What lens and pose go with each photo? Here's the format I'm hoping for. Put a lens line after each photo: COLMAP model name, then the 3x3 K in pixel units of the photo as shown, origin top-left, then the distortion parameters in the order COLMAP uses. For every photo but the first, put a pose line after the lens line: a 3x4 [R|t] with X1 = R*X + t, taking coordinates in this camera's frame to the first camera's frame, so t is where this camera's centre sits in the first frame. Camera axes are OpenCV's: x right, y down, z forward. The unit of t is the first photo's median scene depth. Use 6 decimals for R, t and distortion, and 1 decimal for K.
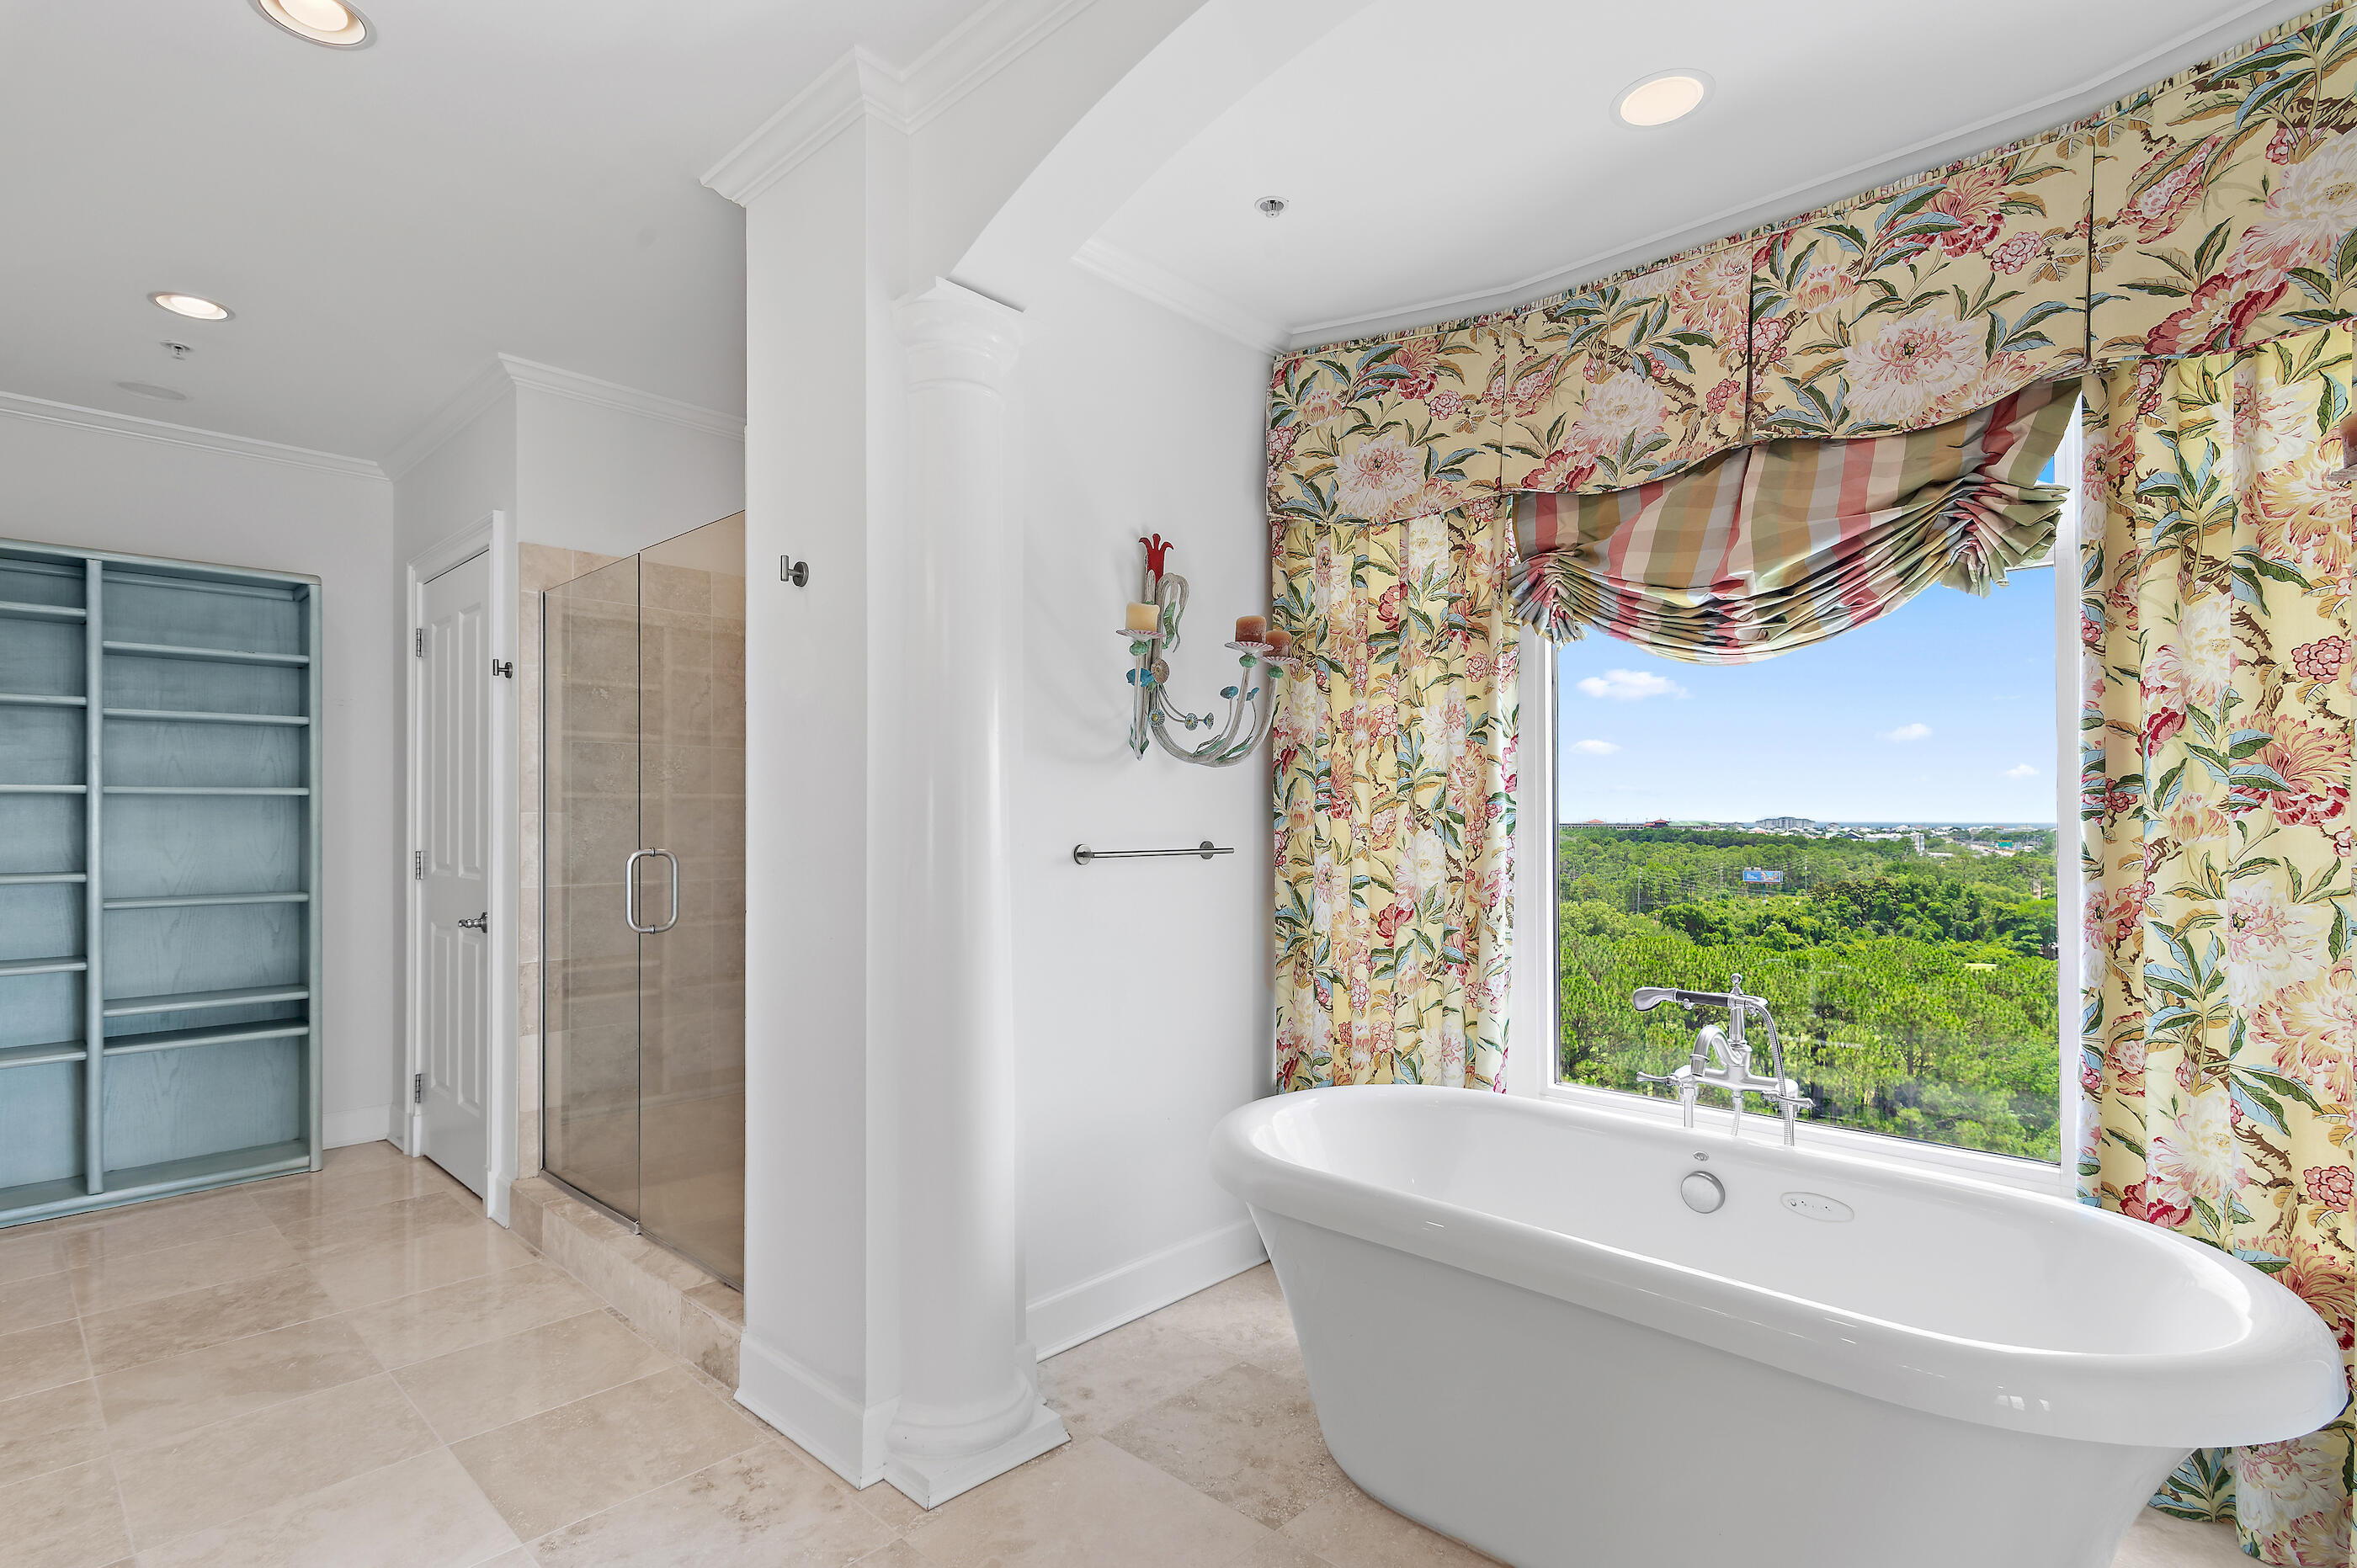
lens RADIAL K [[1149.1, 0, 1183.5], [0, 1149.1, 809.5], [0, 0, 1]] dist [0.000884, 0.000275]
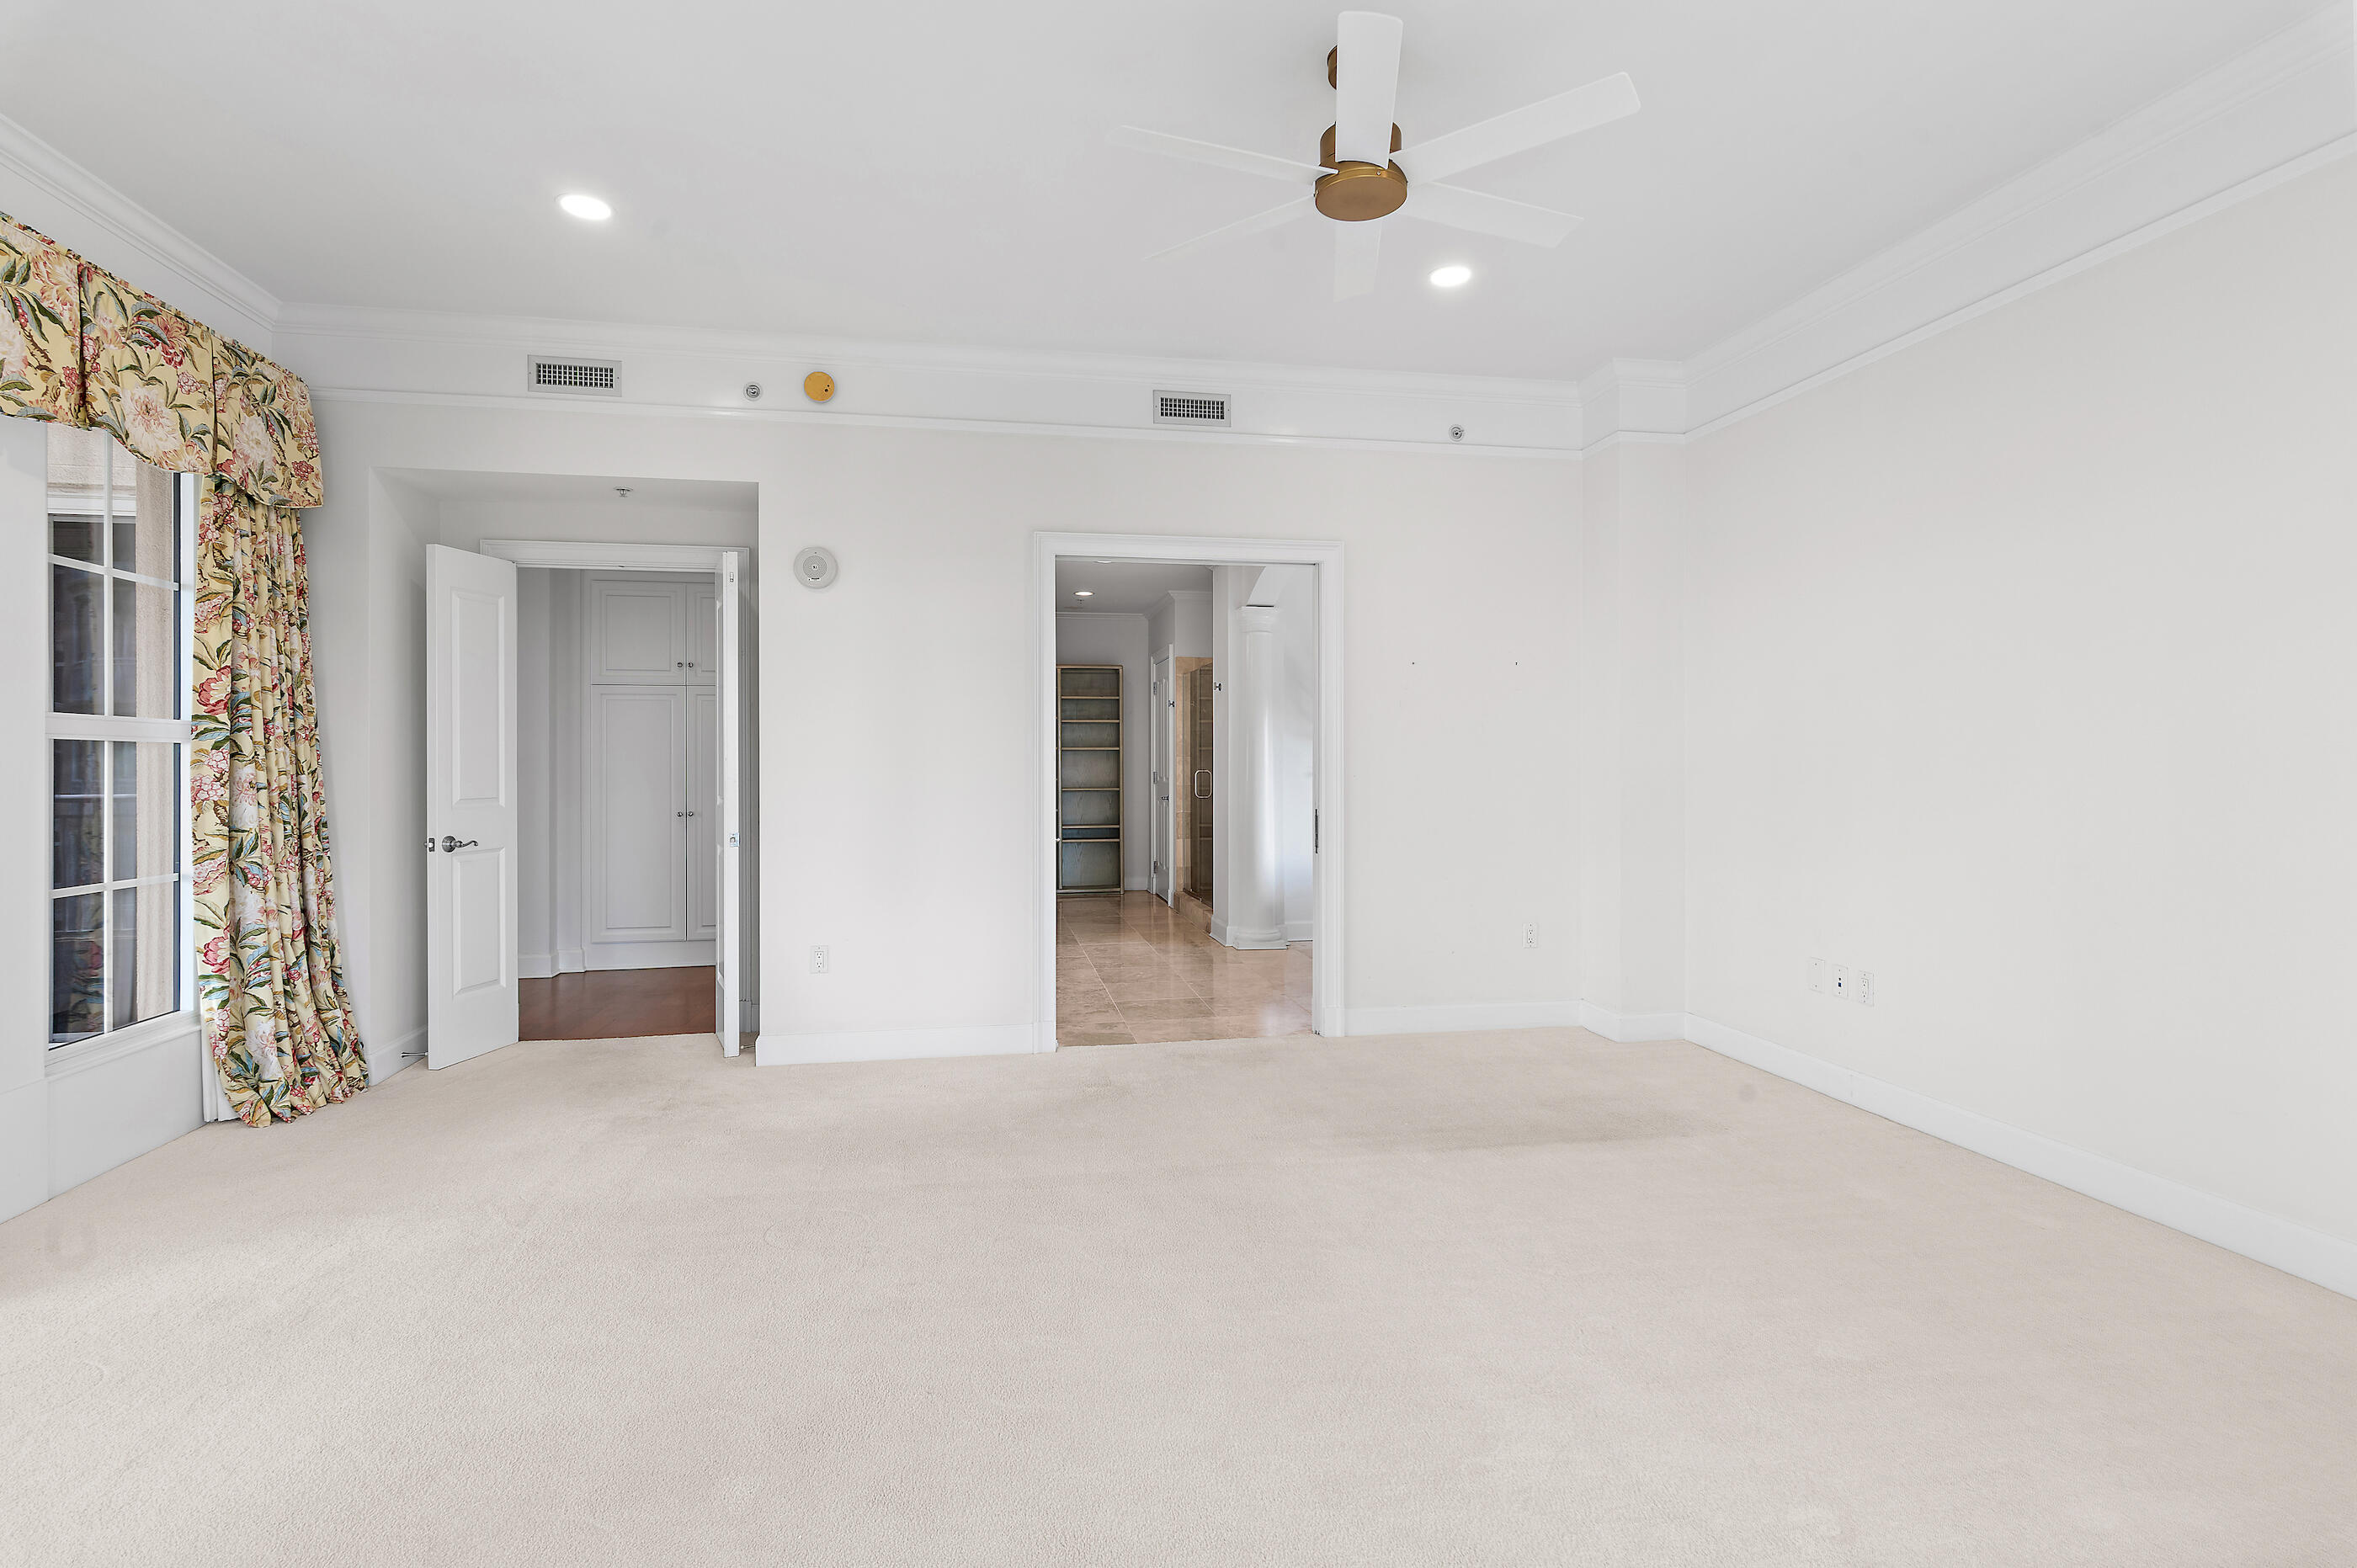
lens RADIAL K [[1110.7, 0, 1177.4], [0, 1110.7, 757.0], [0, 0, 1]] dist [0.000271, 0.000036]
pose [[0.805681, -0.000598, -0.592349, 0.961622], [0.005928, 0.999958, 0.007054, -0.015032], [0.592319, -0.009195, 0.805651, -1.091582]]
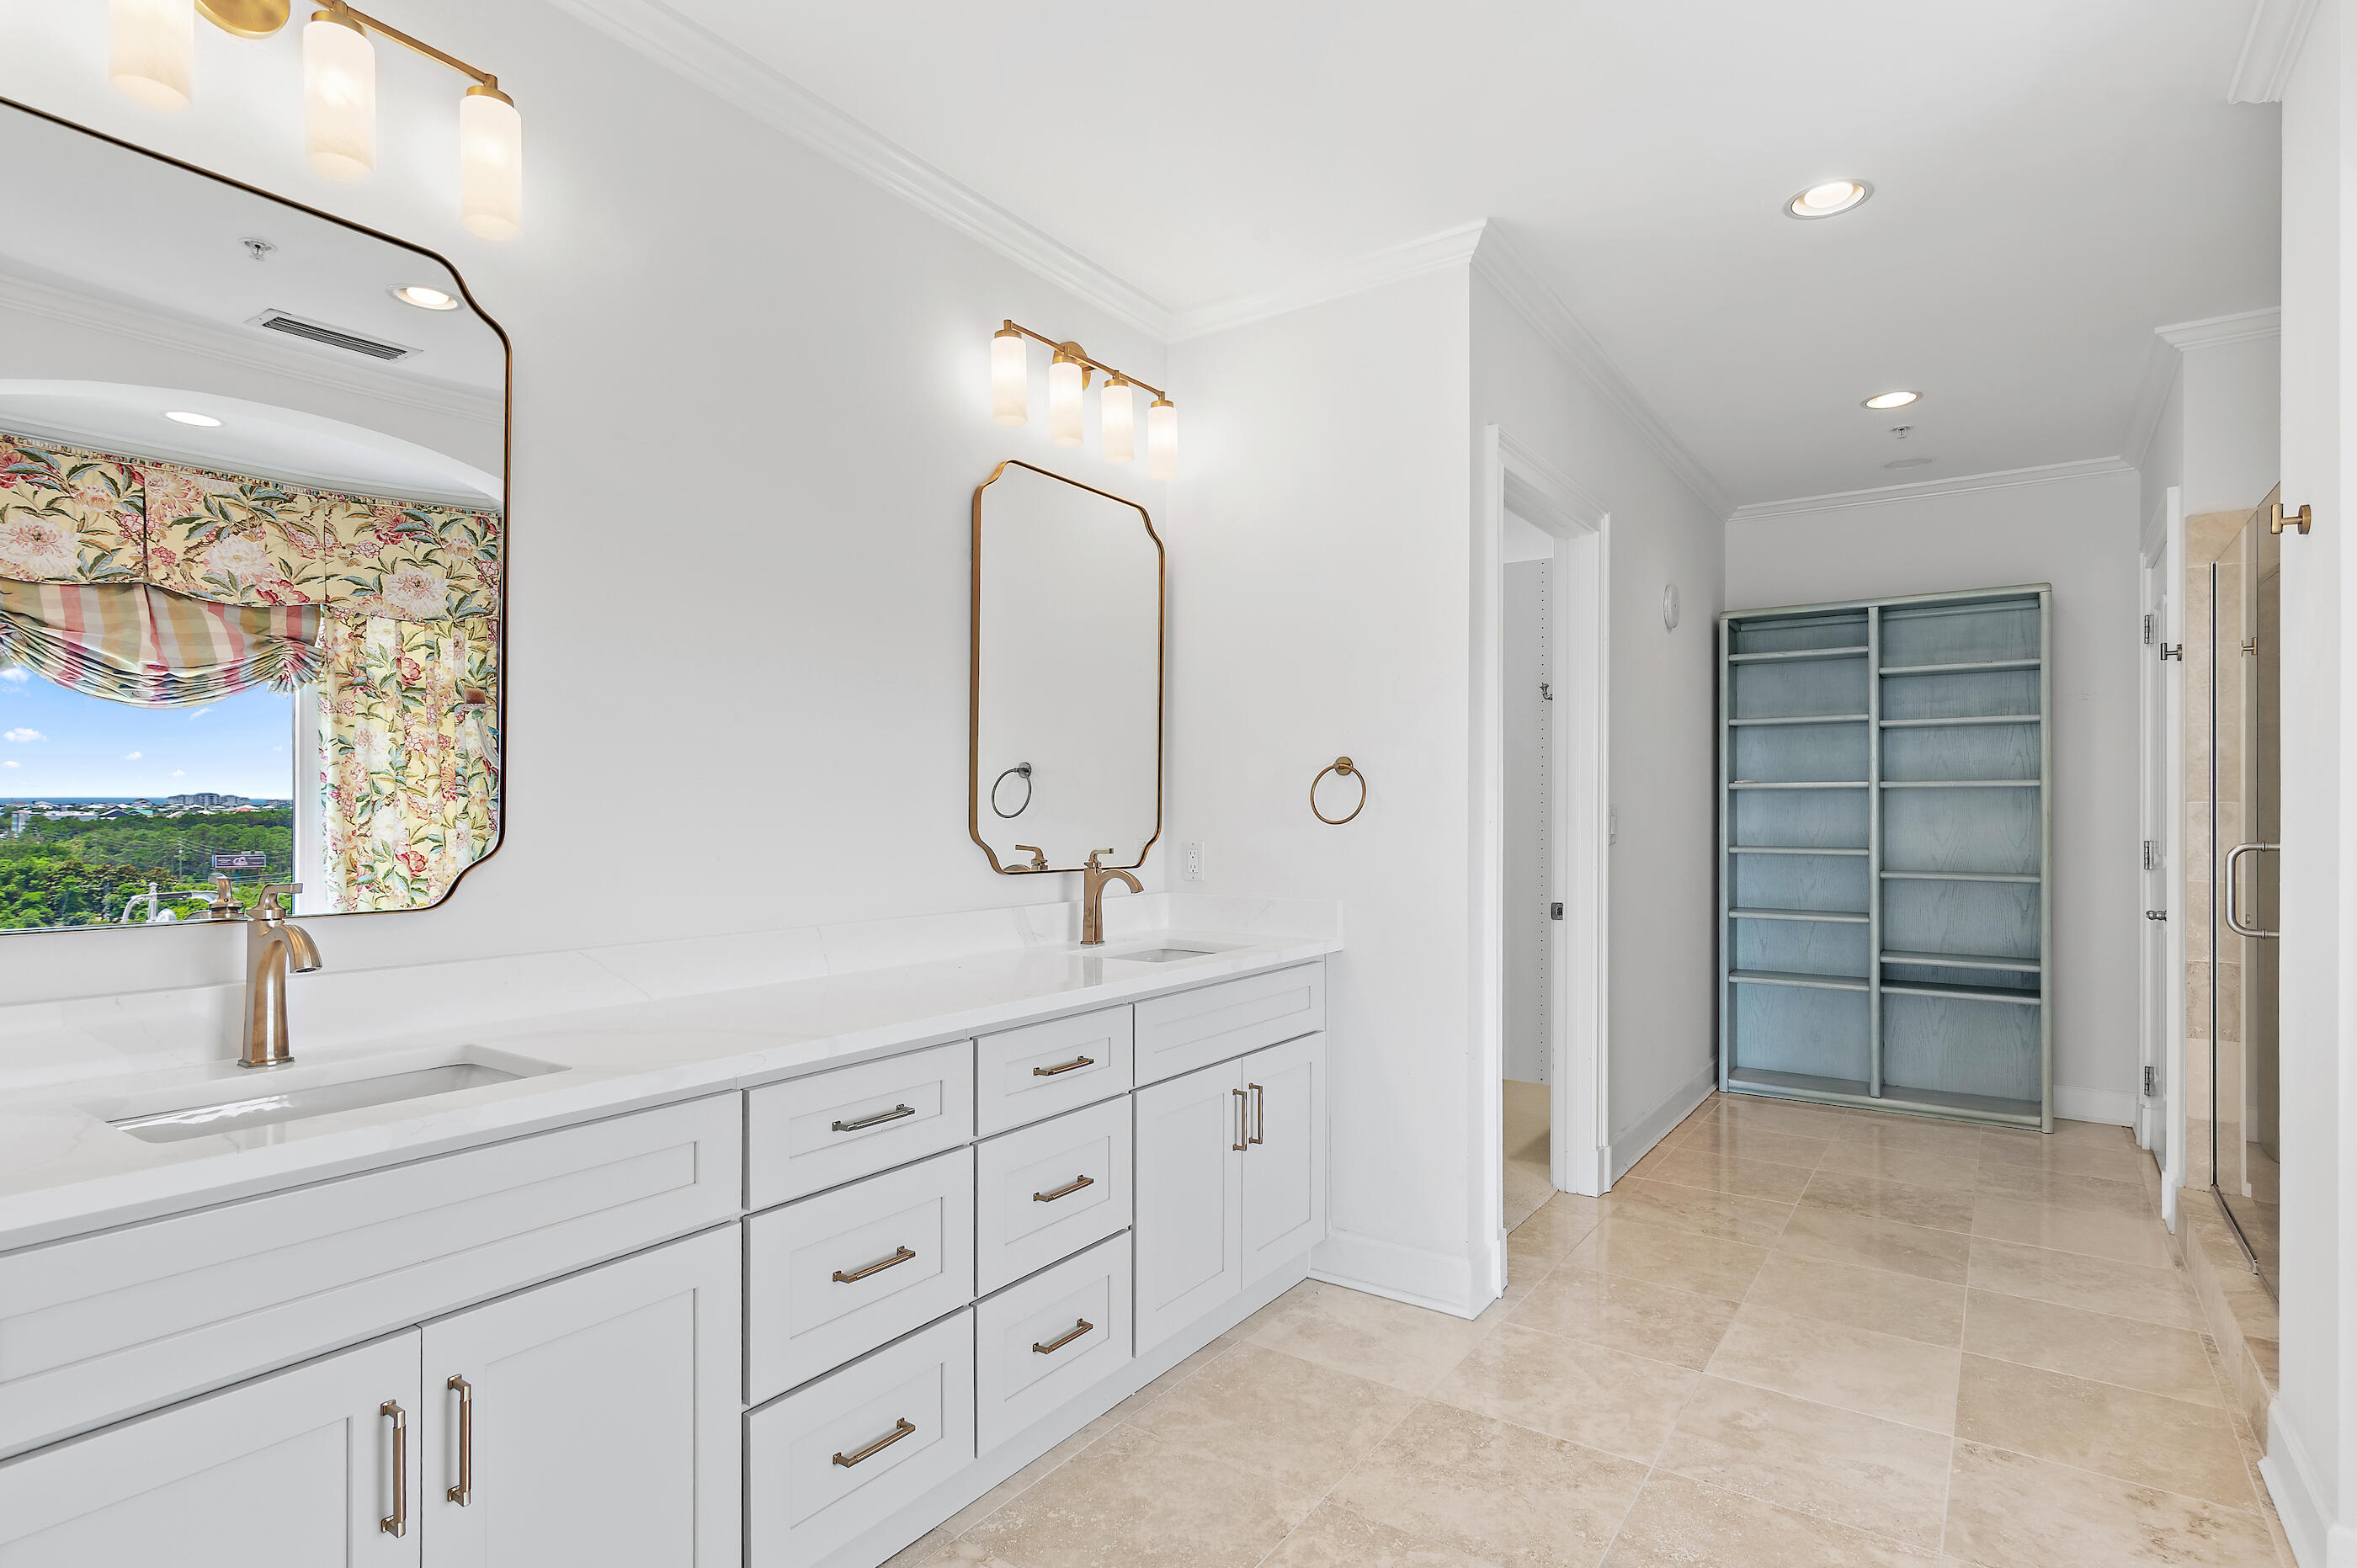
lens RADIAL K [[1180.1, 0, 1168.9], [0, 1180.1, 807.6], [0, 0, 1]] dist [0.001109, 0.000112]
pose [[0.139437, 0.002506, -0.990228, 0.266362], [0.005157, 0.999981, 0.003256, 0.000085], [0.990217, -0.005560, 0.139422, 0.032166]]
